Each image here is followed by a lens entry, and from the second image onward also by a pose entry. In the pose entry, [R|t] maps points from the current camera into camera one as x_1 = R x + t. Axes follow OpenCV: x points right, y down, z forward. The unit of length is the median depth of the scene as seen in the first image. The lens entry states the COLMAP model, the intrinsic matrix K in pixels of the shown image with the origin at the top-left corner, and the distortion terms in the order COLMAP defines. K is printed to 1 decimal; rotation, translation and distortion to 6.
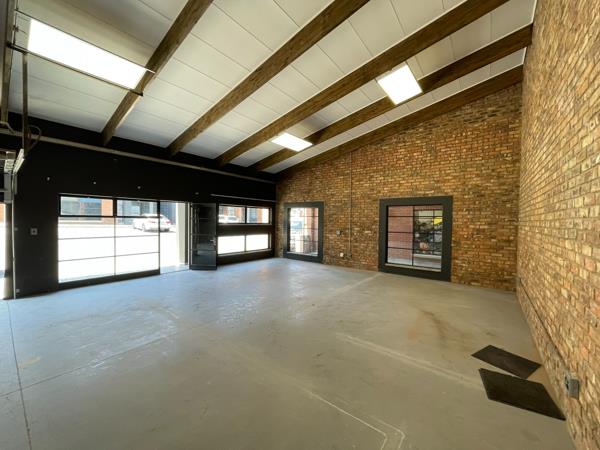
lens RADIAL K [[242.9, 0, 300.9], [0, 242.9, 225.8], [0, 0, 1]] dist [-0.001909, -0.000025]
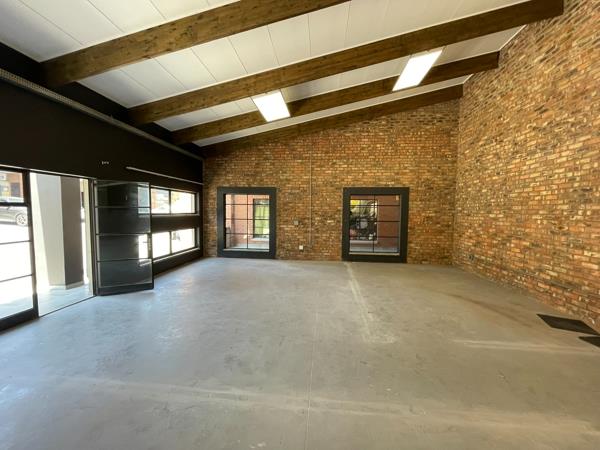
lens RADIAL K [[242.9, 0, 299.4], [0, 242.9, 225.1], [0, 0, 1]] dist [-0.001909, -0.000025]
pose [[0.844231, -0.037618, 0.534658, -0.386213], [0.013284, 0.998696, 0.049293, -0.009974], [-0.535815, -0.034512, 0.843630, 0.293503]]
